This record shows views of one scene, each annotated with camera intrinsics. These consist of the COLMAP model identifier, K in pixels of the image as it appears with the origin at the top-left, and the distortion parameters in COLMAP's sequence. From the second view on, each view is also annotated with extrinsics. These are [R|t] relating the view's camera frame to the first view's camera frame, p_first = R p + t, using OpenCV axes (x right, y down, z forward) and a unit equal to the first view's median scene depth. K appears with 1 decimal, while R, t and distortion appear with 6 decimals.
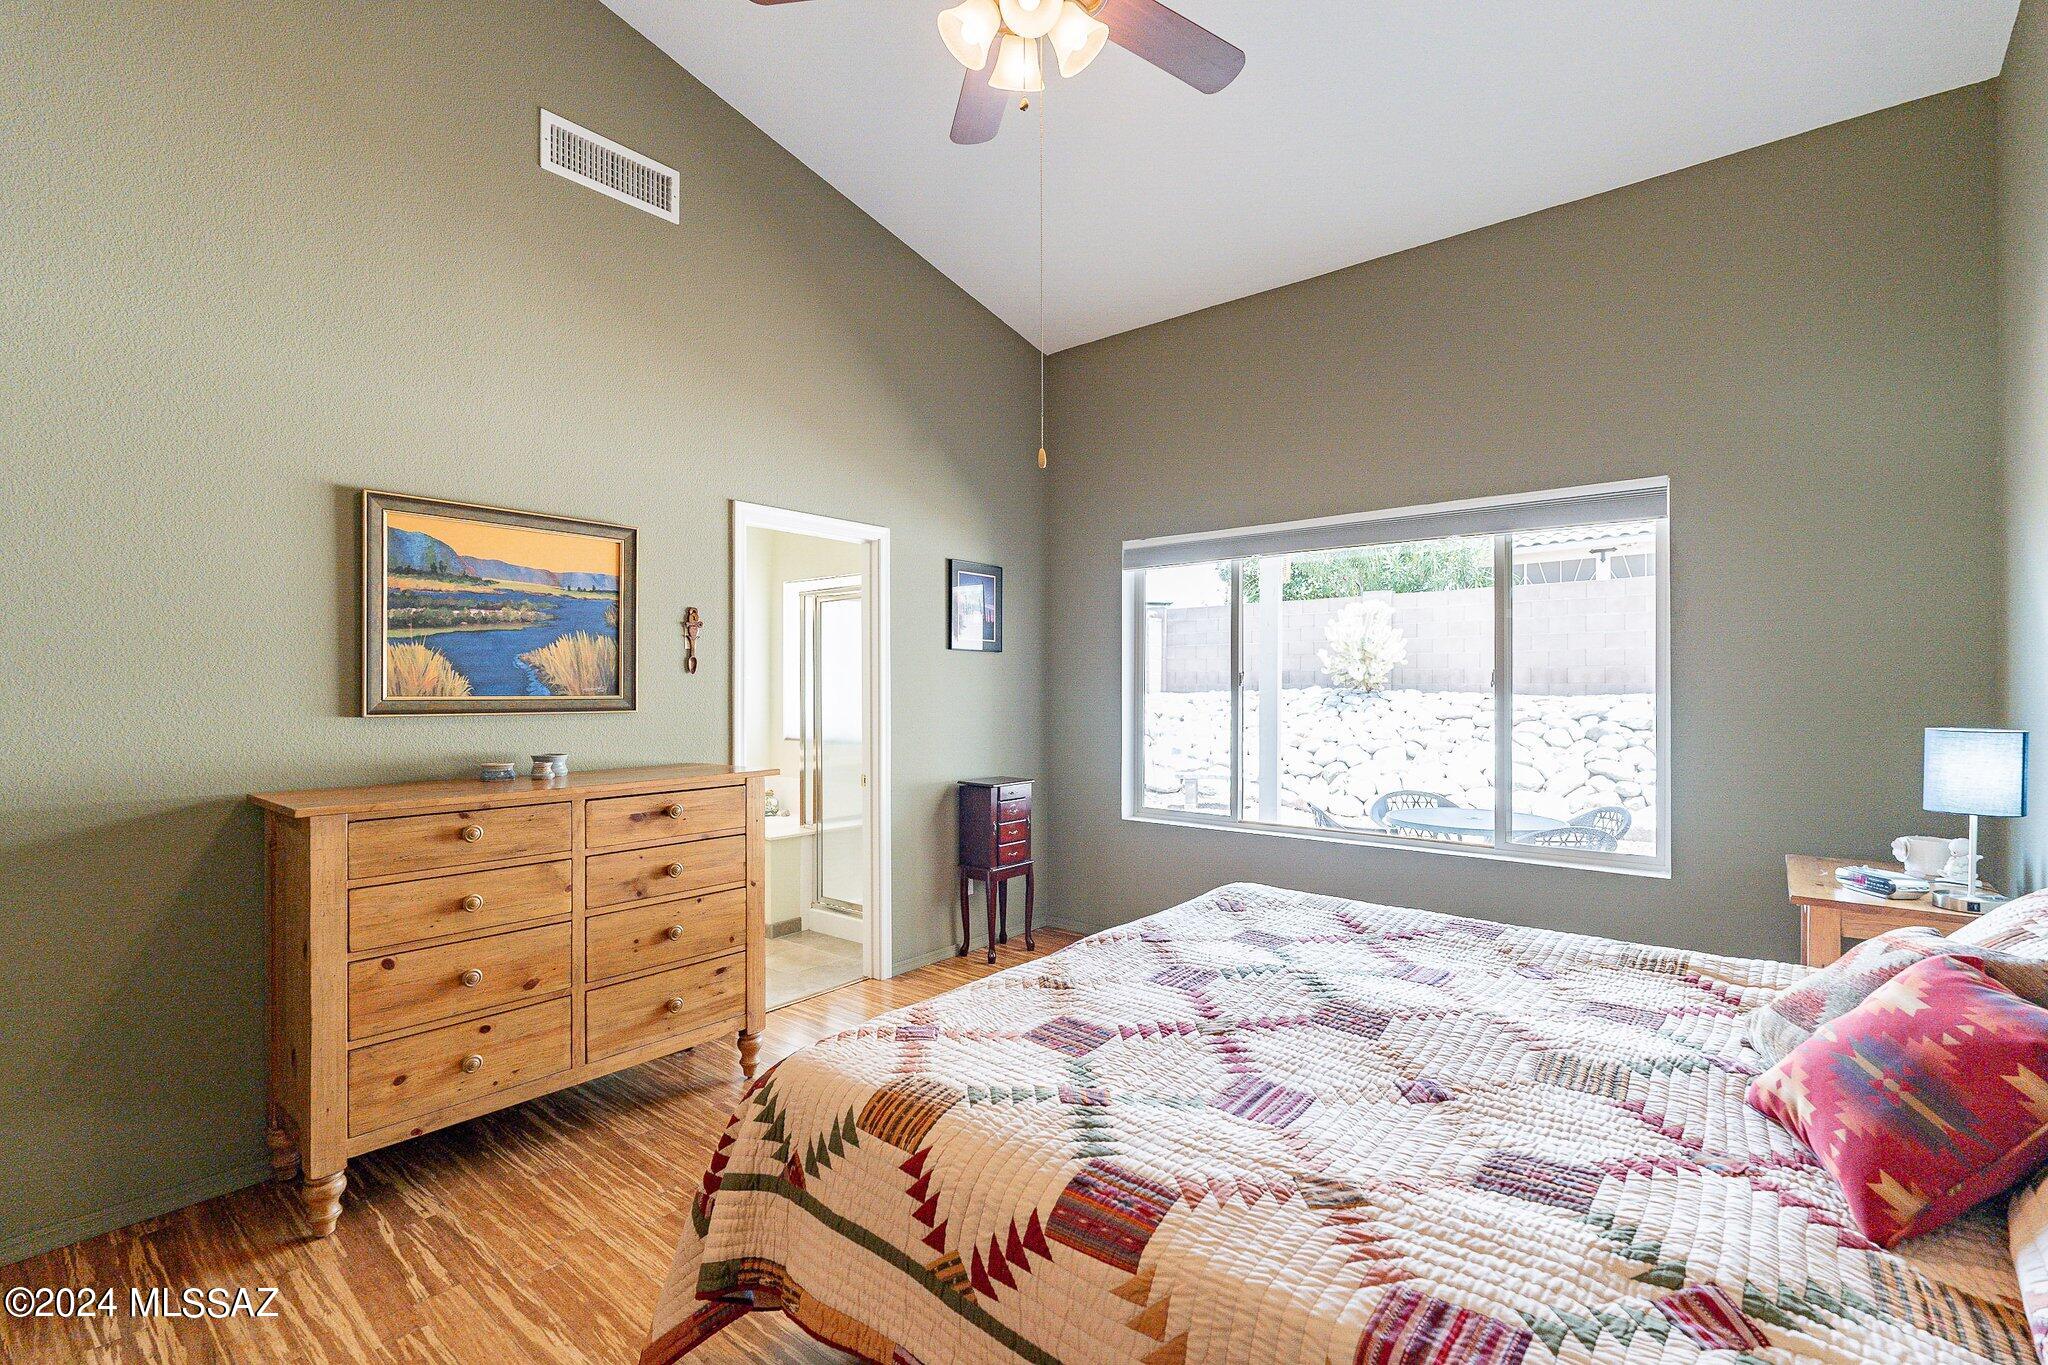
lens RADIAL K [[899.8, 0, 1008.7], [0, 899.8, 689.1], [0, 0, 1]] dist [-0.005120, 0.002132]
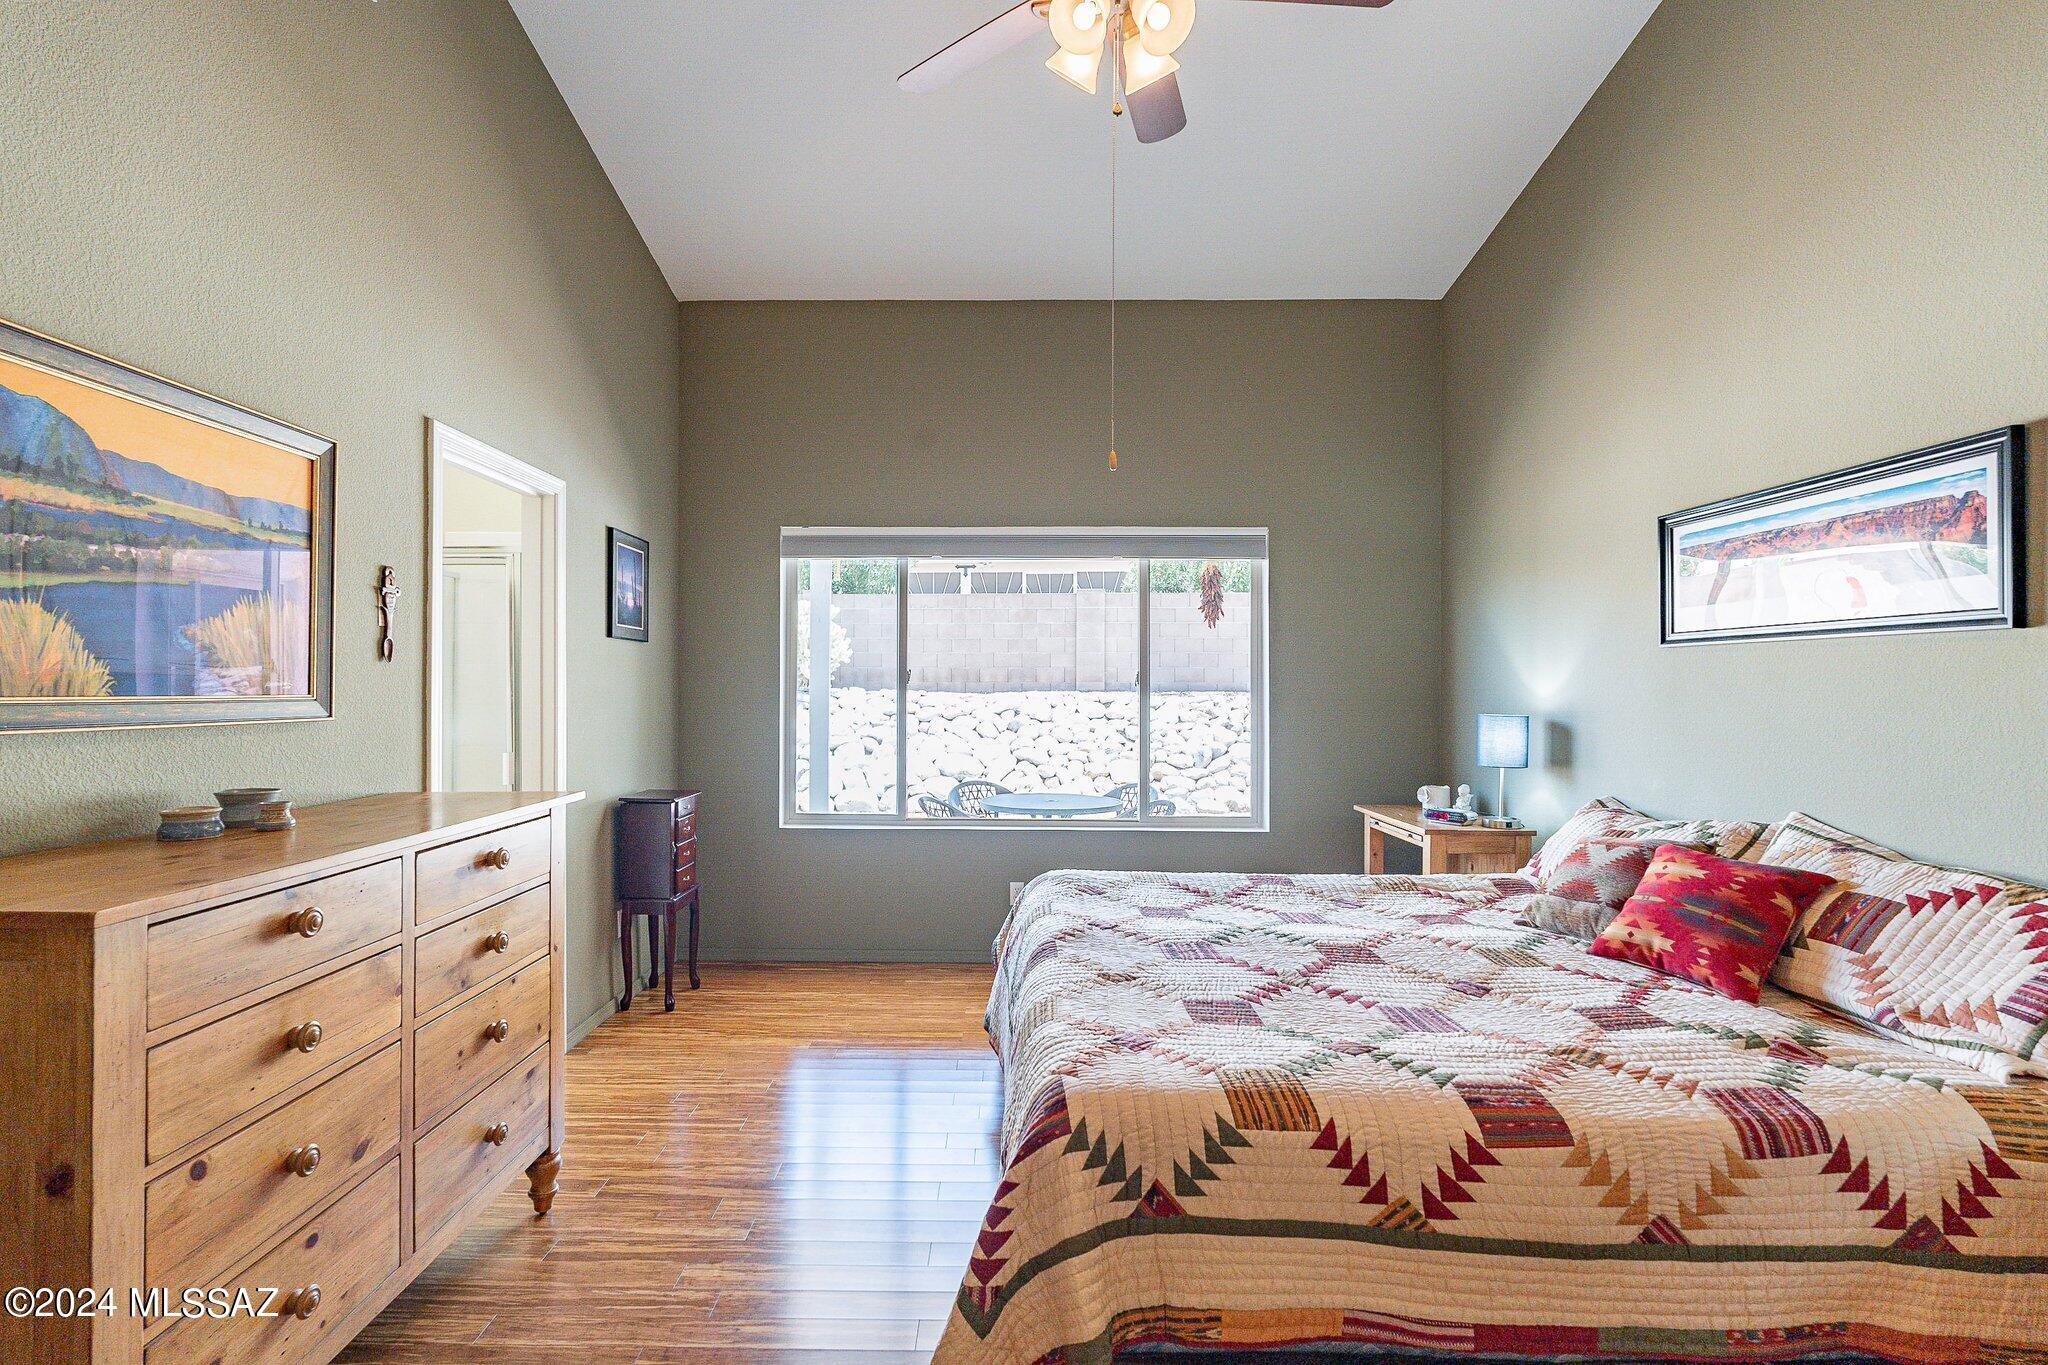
lens RADIAL K [[956.9, 0, 976.6], [0, 956.9, 681.4], [0, 0, 1]] dist [-0.003511, 0.001358]
pose [[0.785074, 0.007599, 0.619355, -0.565160], [-0.004605, 0.999969, -0.006431, -0.000082], [-0.619384, 0.002197, 0.785085, 0.186040]]
